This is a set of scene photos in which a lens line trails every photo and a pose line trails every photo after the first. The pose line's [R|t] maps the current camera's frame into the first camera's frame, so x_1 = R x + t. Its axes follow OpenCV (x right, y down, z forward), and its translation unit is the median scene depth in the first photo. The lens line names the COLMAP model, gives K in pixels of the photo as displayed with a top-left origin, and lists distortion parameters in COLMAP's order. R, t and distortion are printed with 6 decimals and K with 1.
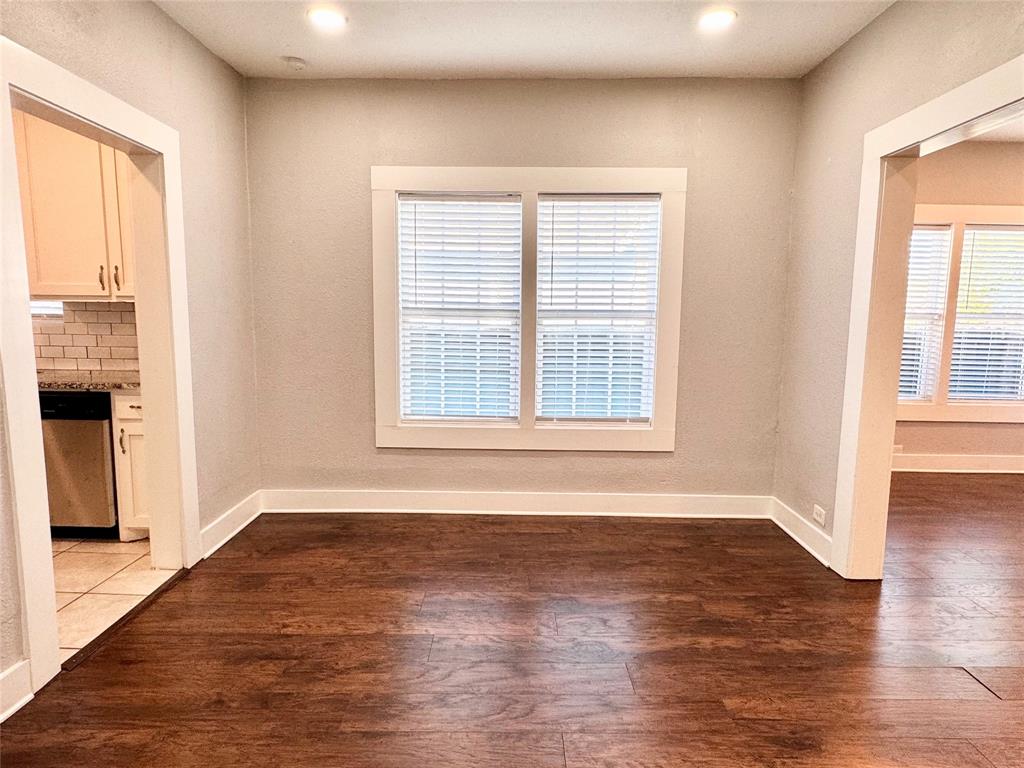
lens RADIAL K [[601.3, 0, 506.2], [0, 601.3, 391.6], [0, 0, 1]] dist [-0.004221, 0.000162]
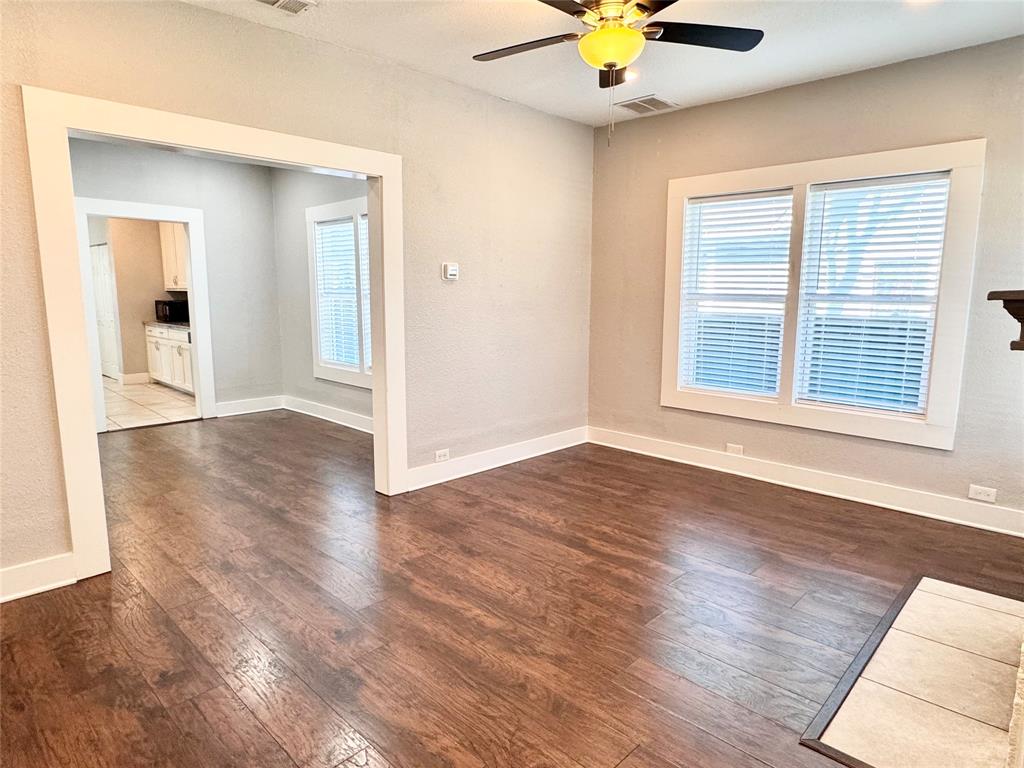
lens RADIAL K [[609.9, 0, 500.6], [0, 609.9, 379.7], [0, 0, 1]] dist [-0.000025, 0.002146]
pose [[0.714639, 0.092230, -0.693387, 1.377859], [-0.091870, 0.995058, 0.037670, -0.011402], [0.693434, 0.036781, 0.719580, 0.159824]]
